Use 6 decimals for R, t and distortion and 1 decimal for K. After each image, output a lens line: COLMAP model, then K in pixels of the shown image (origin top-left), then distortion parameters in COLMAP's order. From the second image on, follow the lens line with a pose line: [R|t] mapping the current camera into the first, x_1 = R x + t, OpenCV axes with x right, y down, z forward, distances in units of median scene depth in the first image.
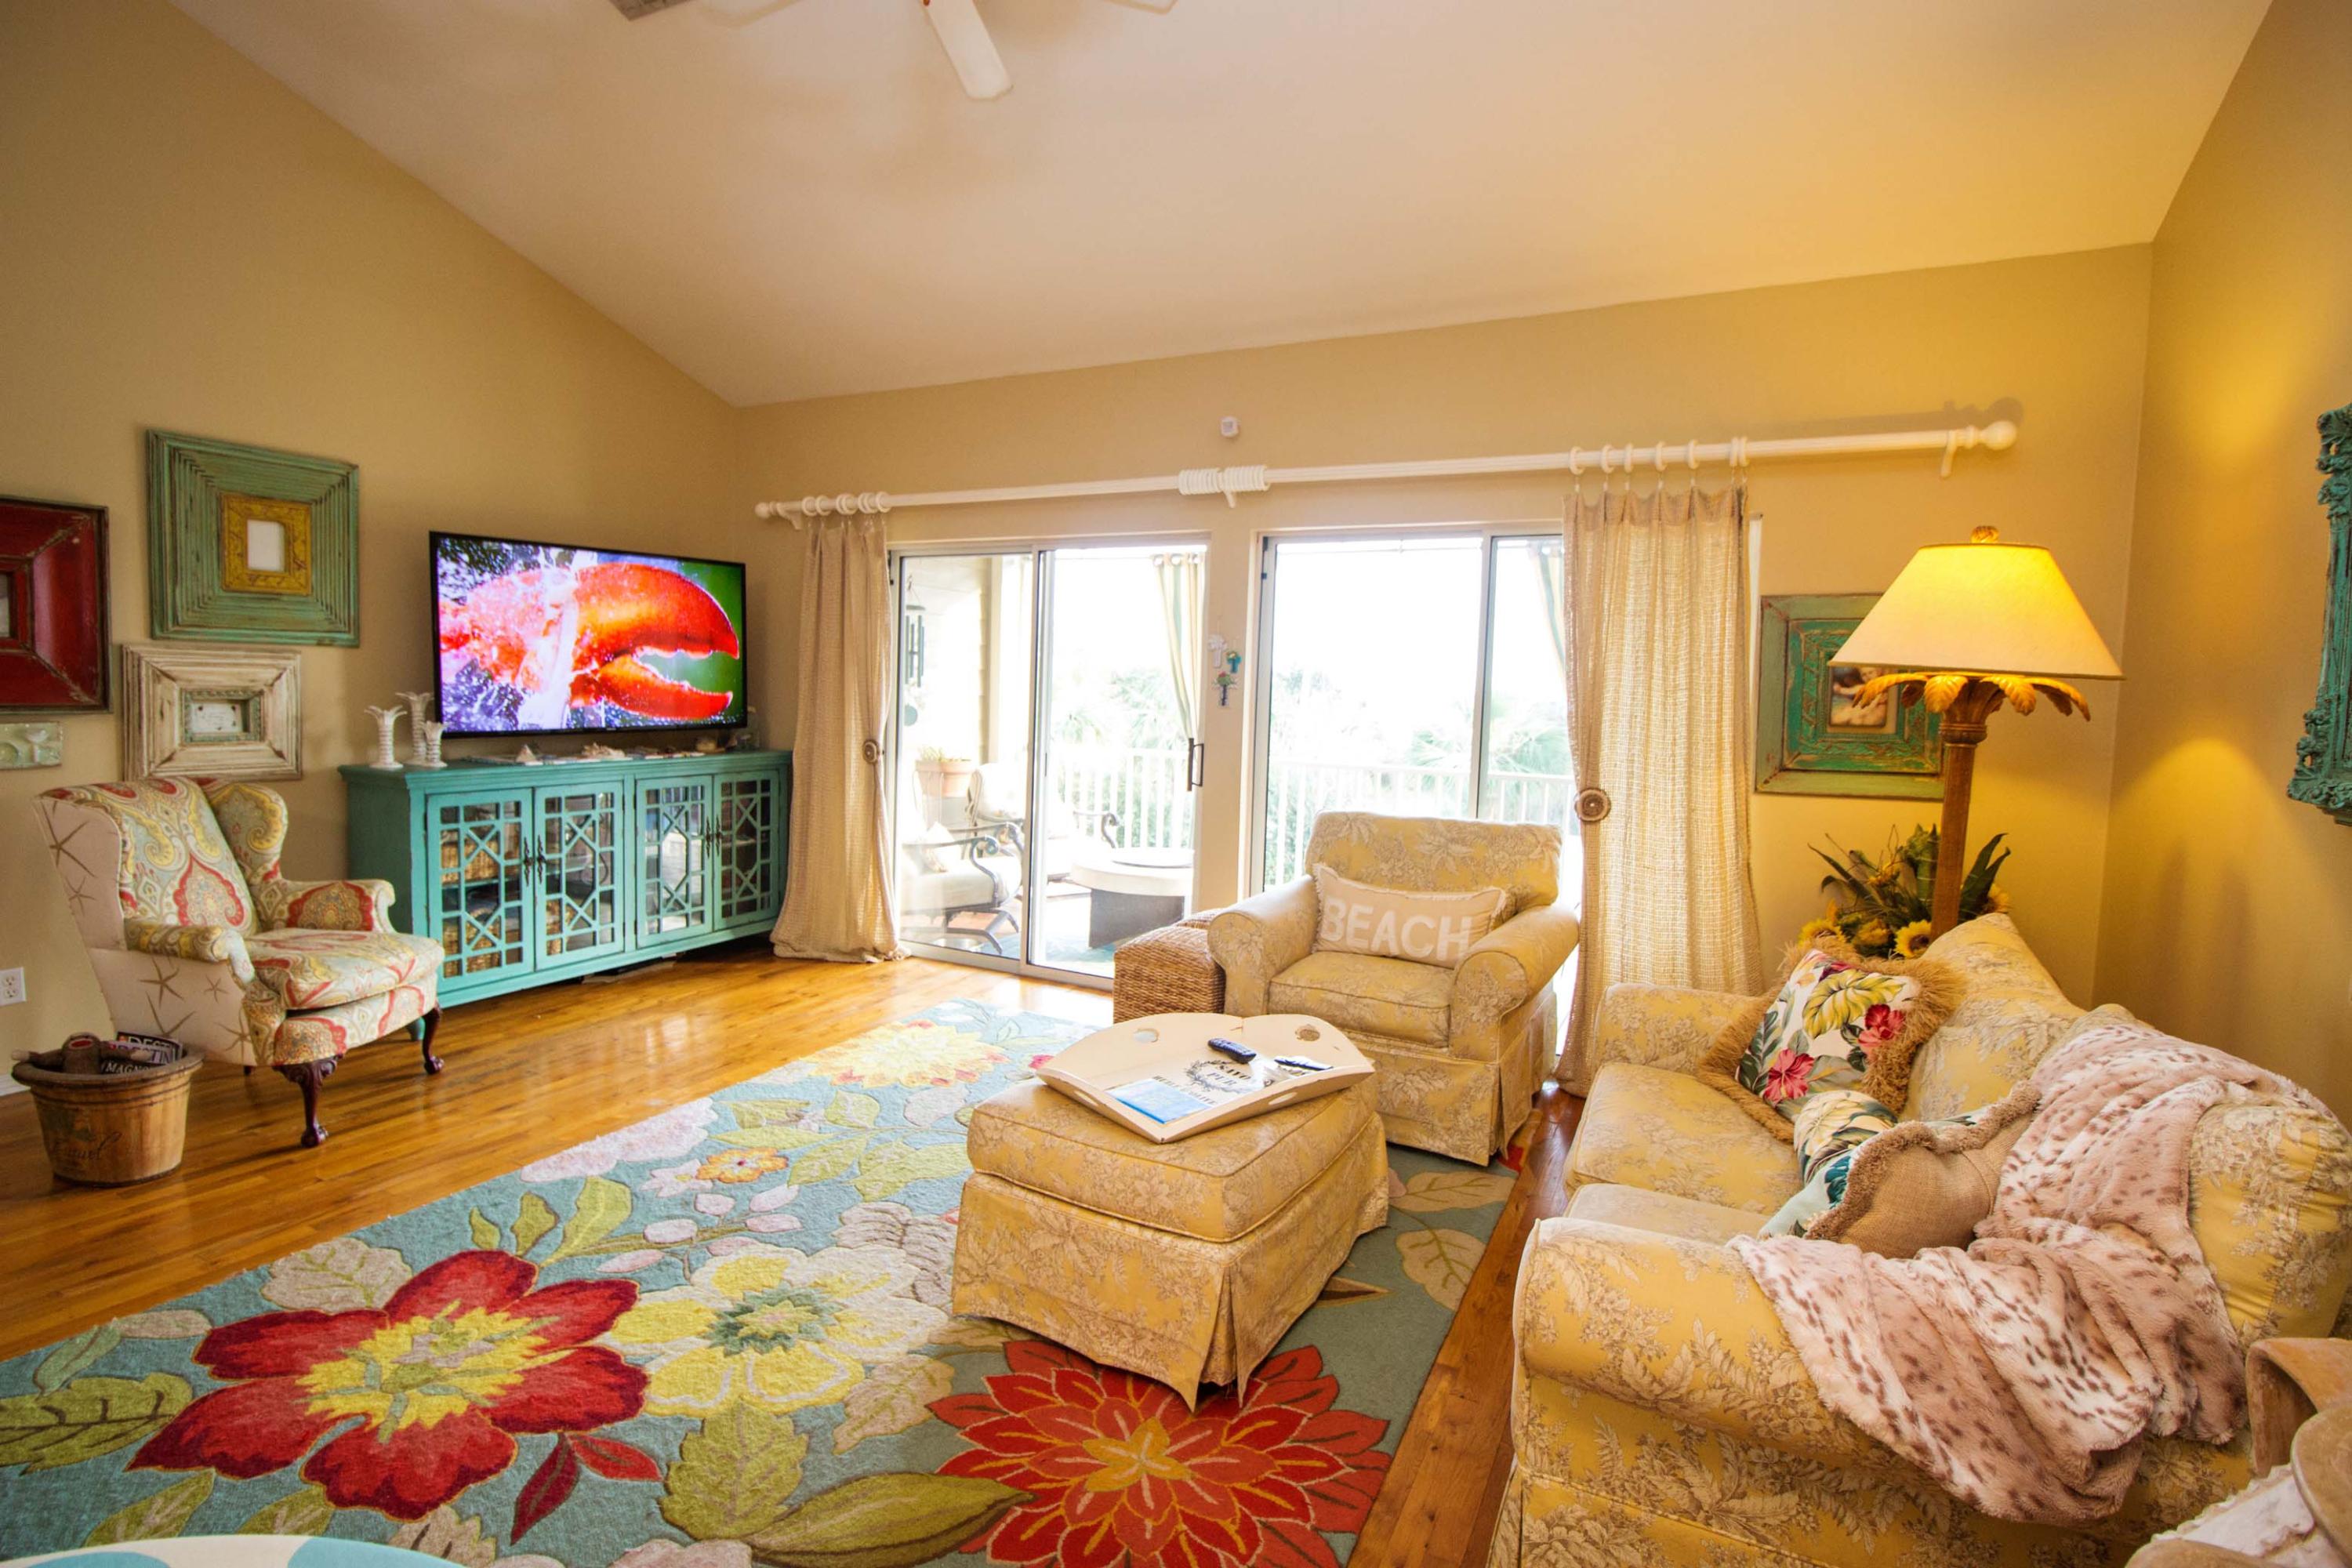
lens RADIAL K [[1094.3, 0, 1175.9], [0, 1094.3, 760.9], [0, 0, 1]] dist [0.001234, -0.014129]
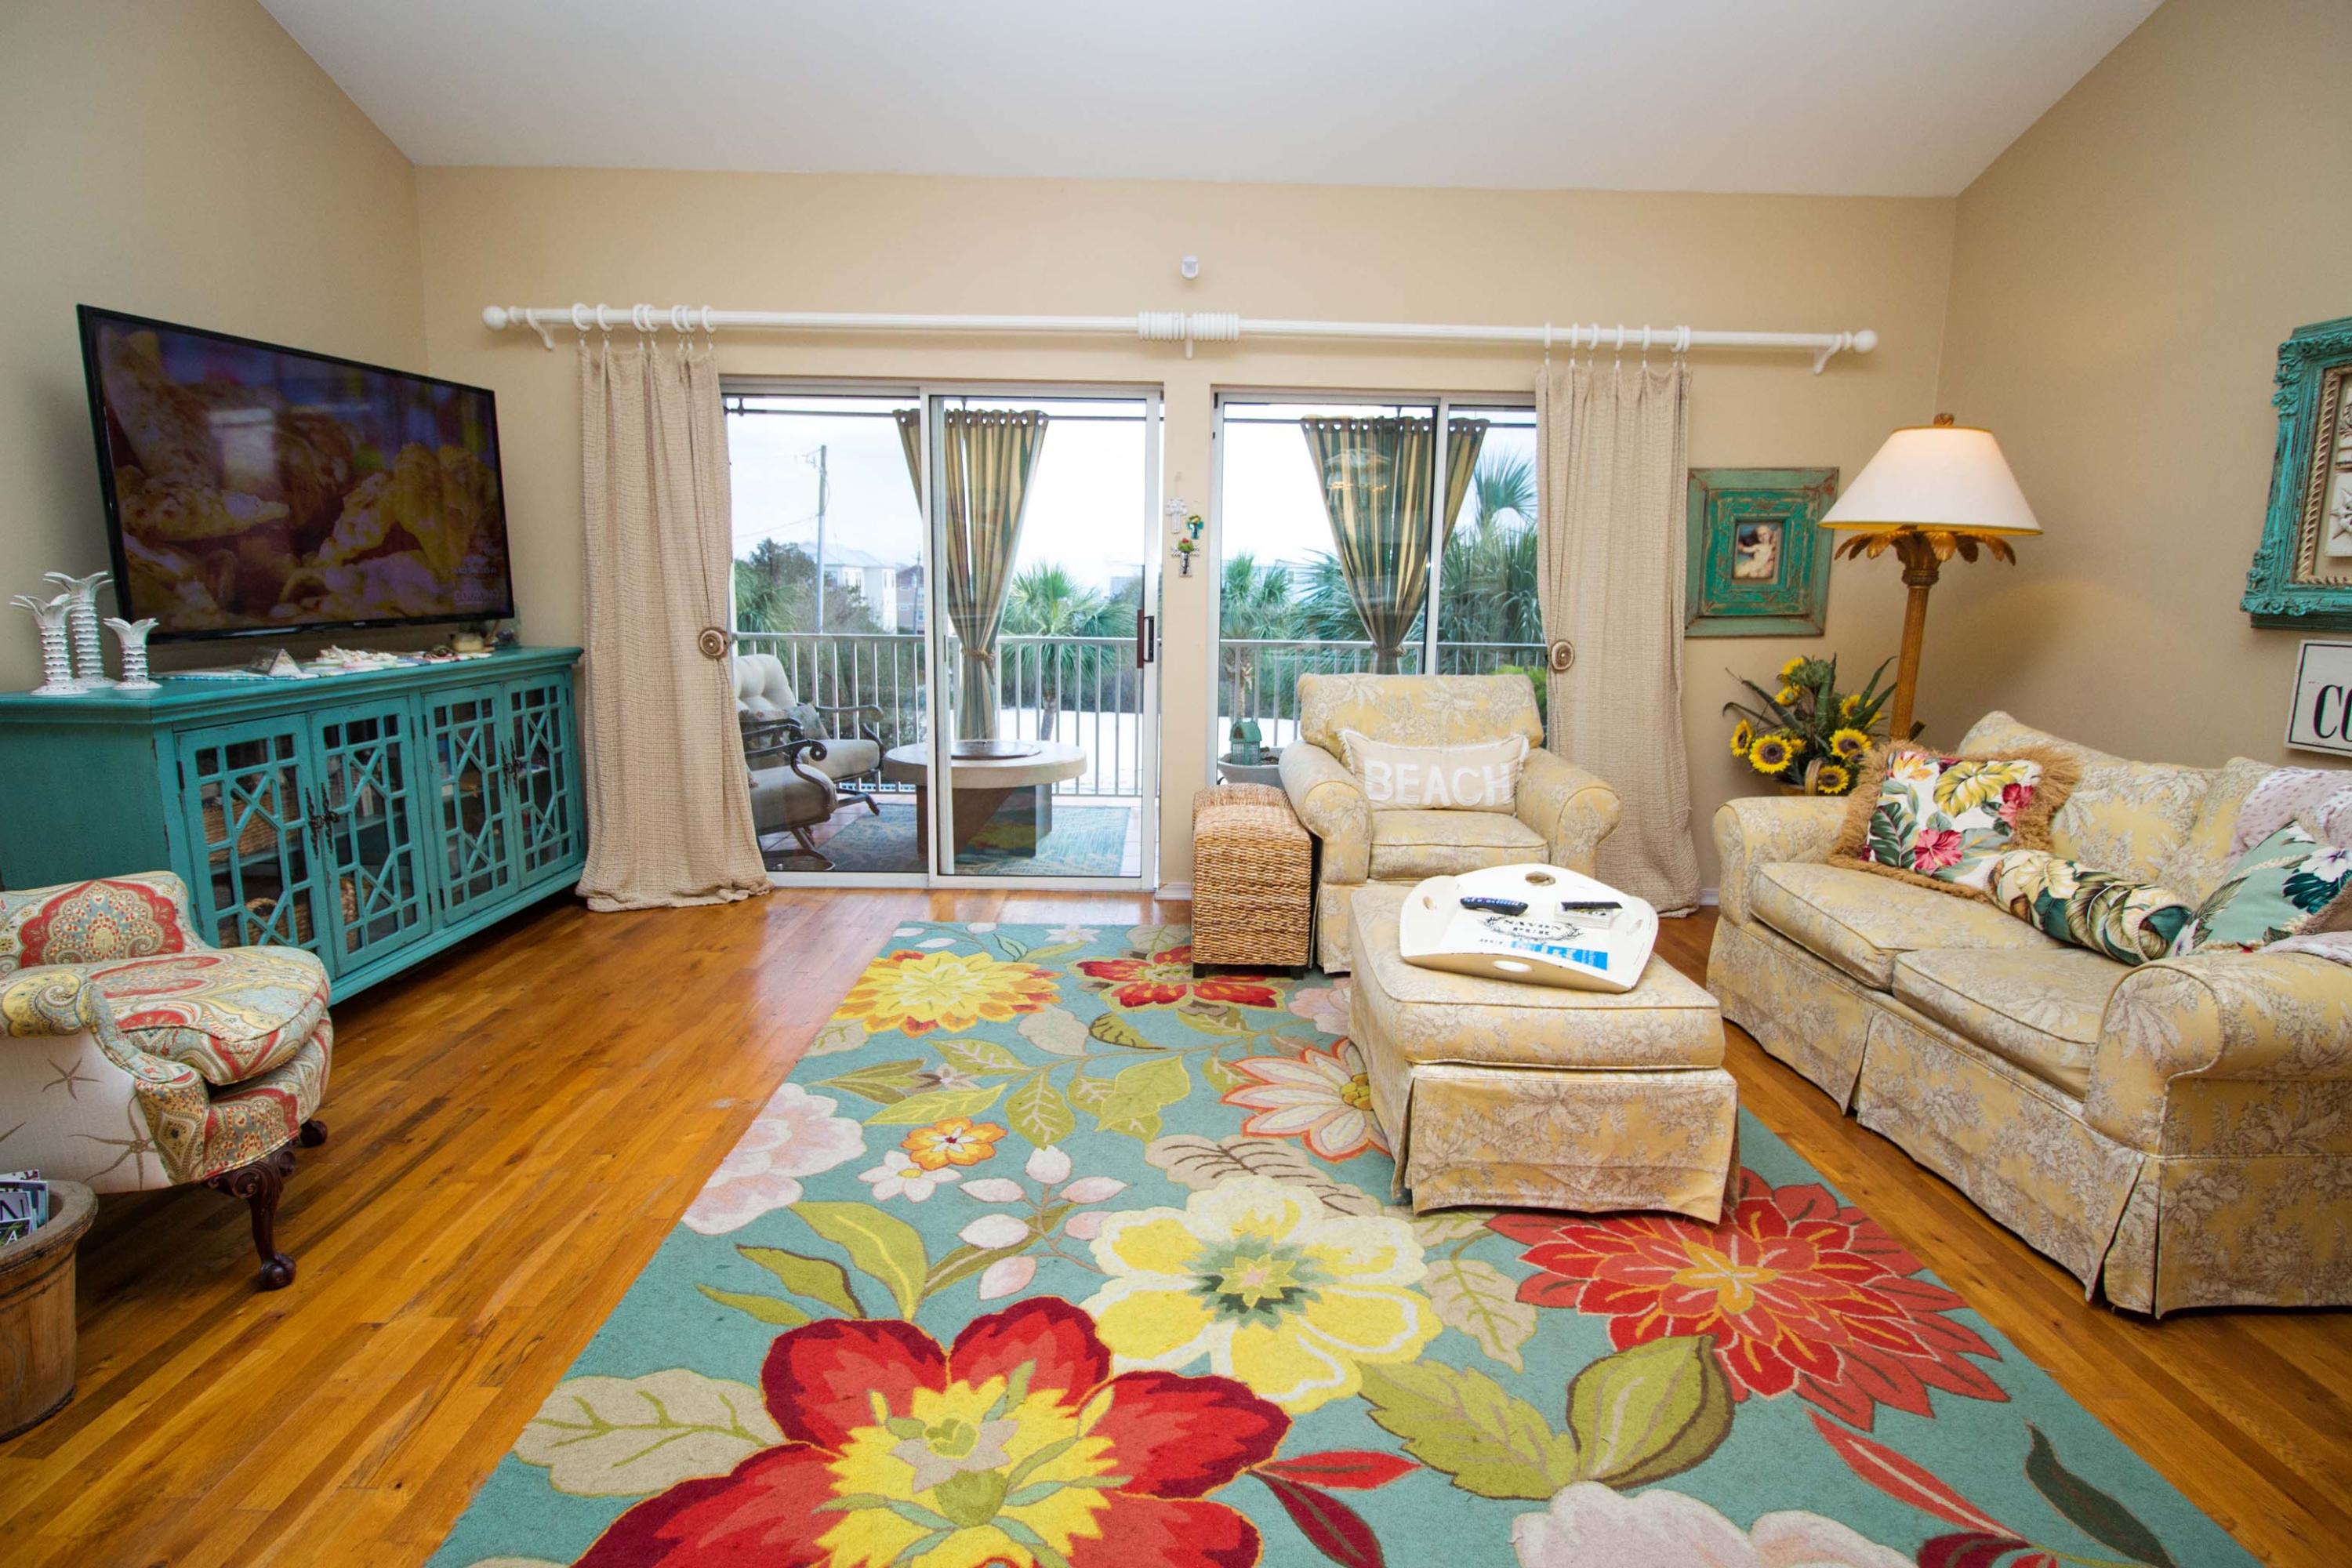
lens RADIAL K [[1095.6, 0, 1179.5], [0, 1095.6, 759.0], [0, 0, 1]] dist [0.001425, -0.013839]
pose [[0.885974, -0.091578, 0.454602, -0.527535], [0.045033, 0.992664, 0.112203, 0.002524], [-0.461543, -0.078937, 0.883599, 0.200730]]
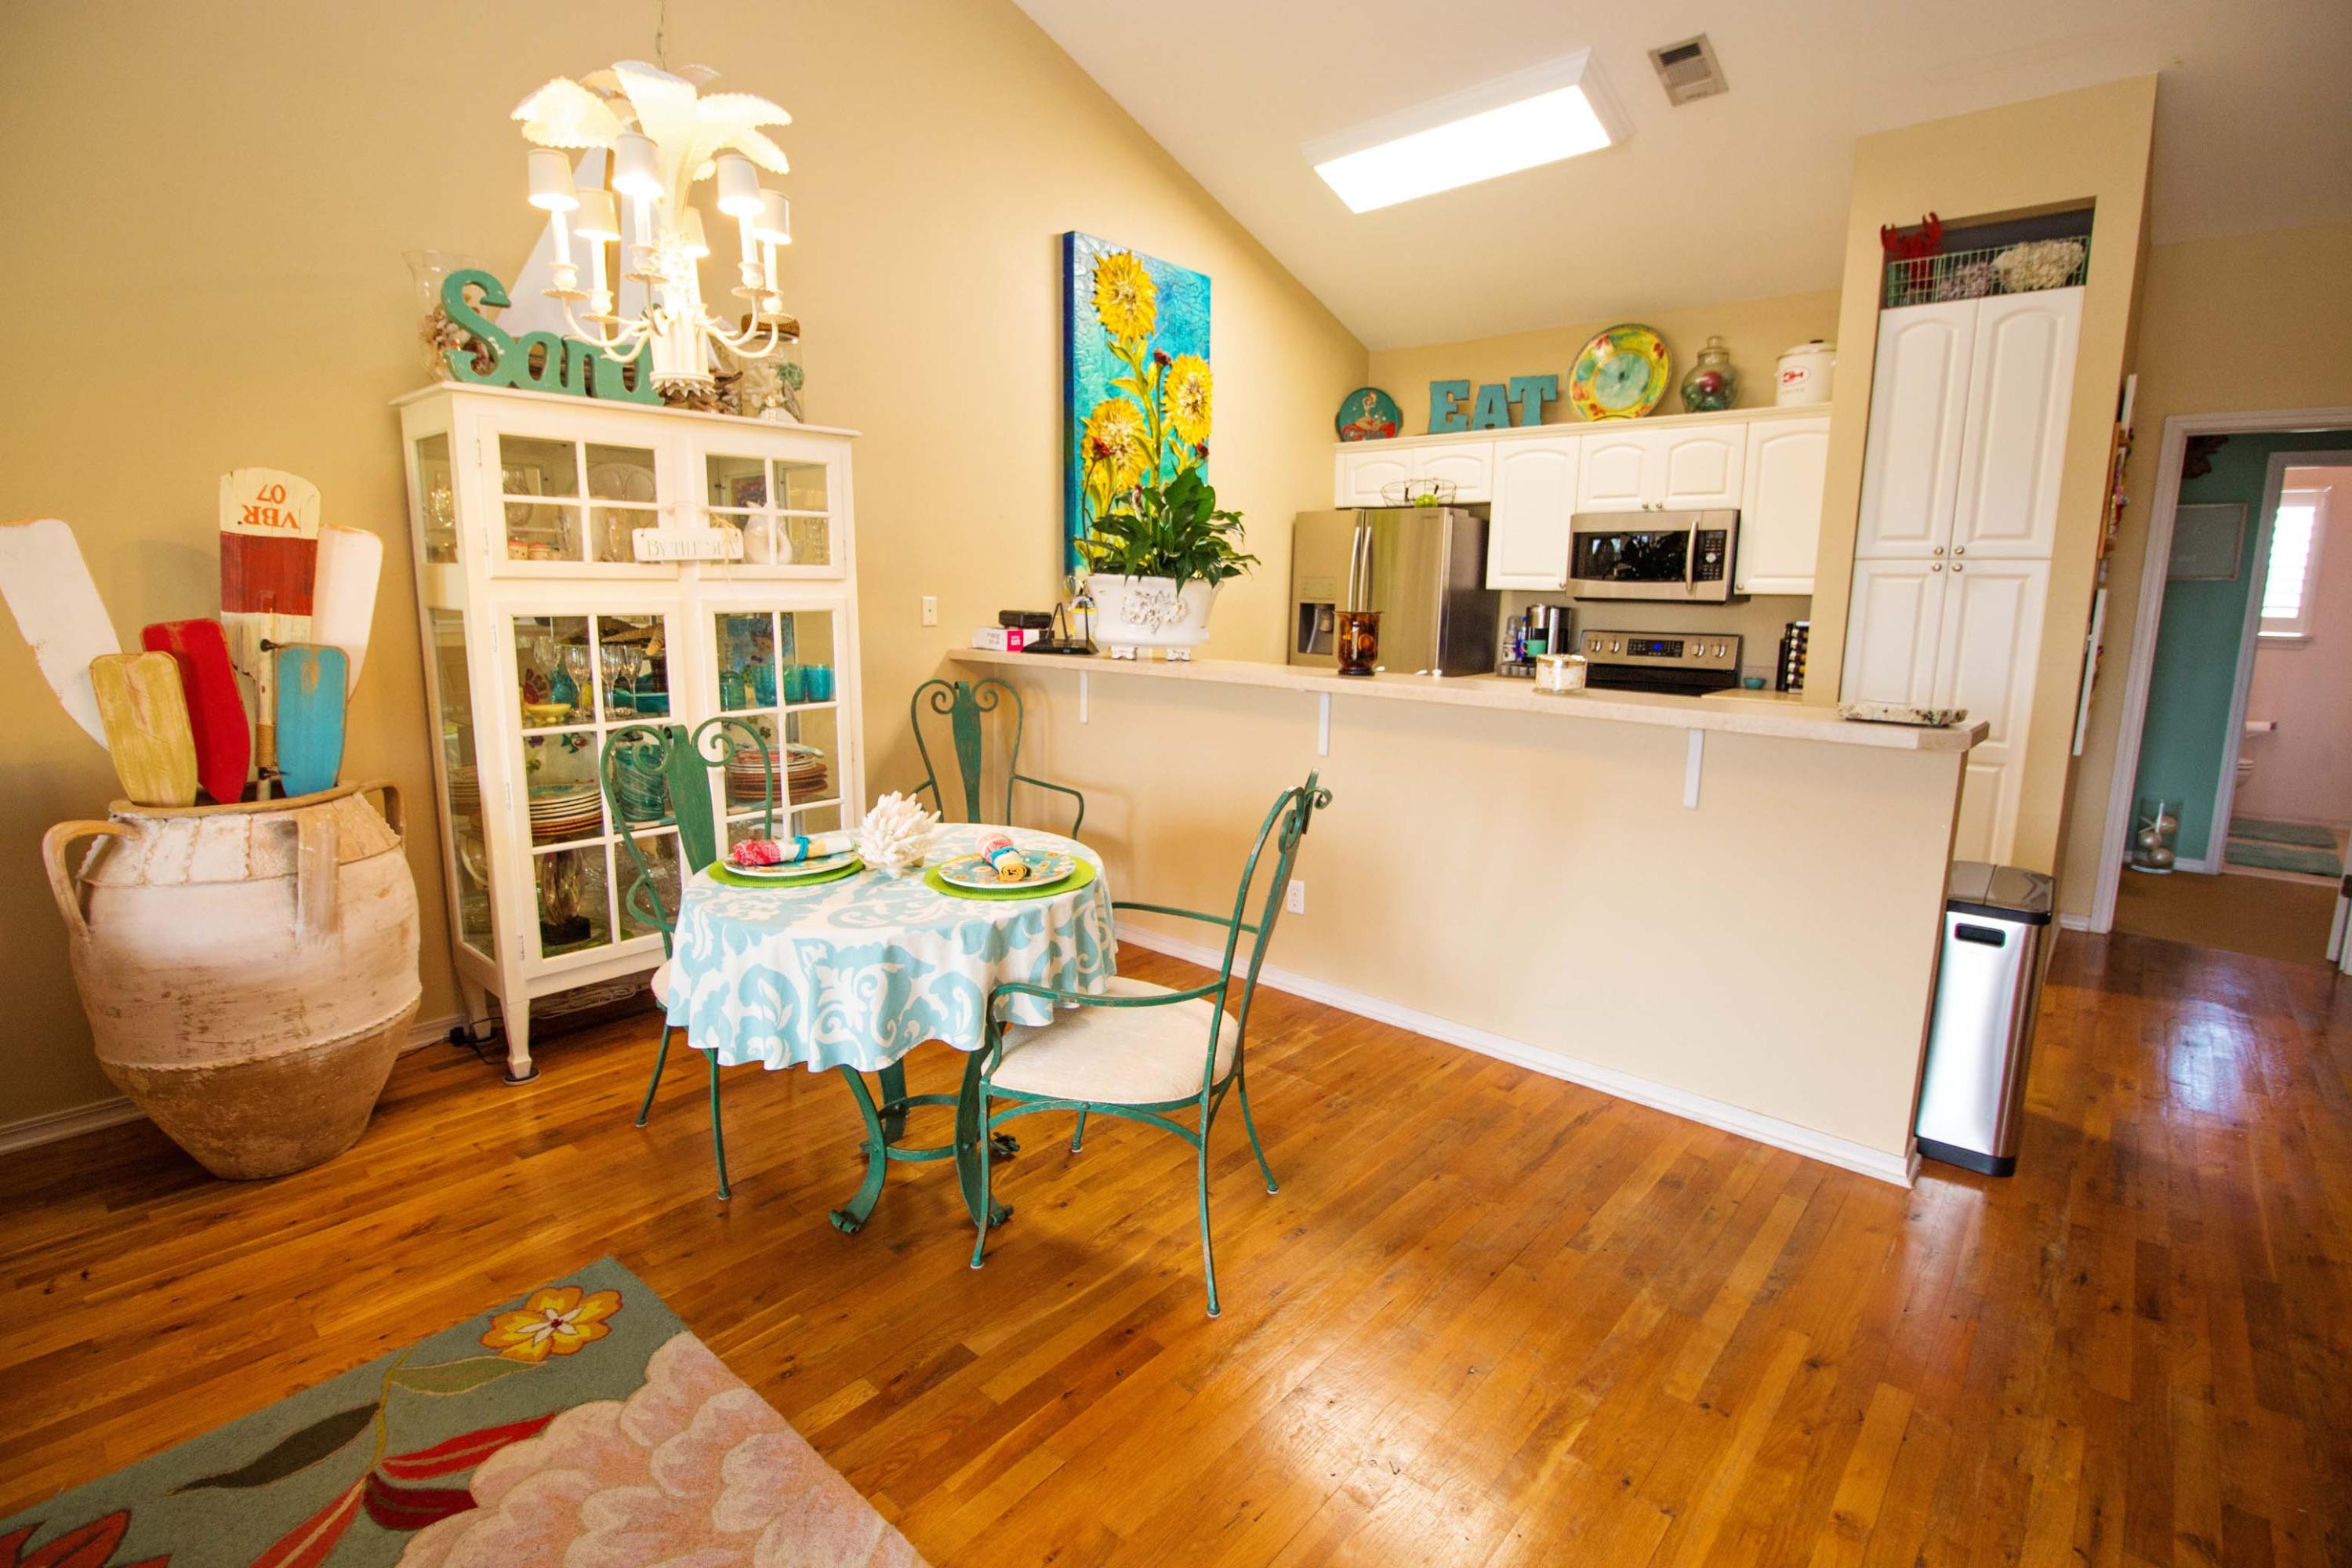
lens RADIAL K [[1094.3, 0, 1175.9], [0, 1094.3, 760.9], [0, 0, 1]] dist [0.001234, -0.014129]
pose [[-0.967672, -0.083793, 0.237886, -0.505427], [-0.027541, 0.972663, 0.230581, -0.060770], [-0.250704, 0.216575, -0.943527, 0.692589]]
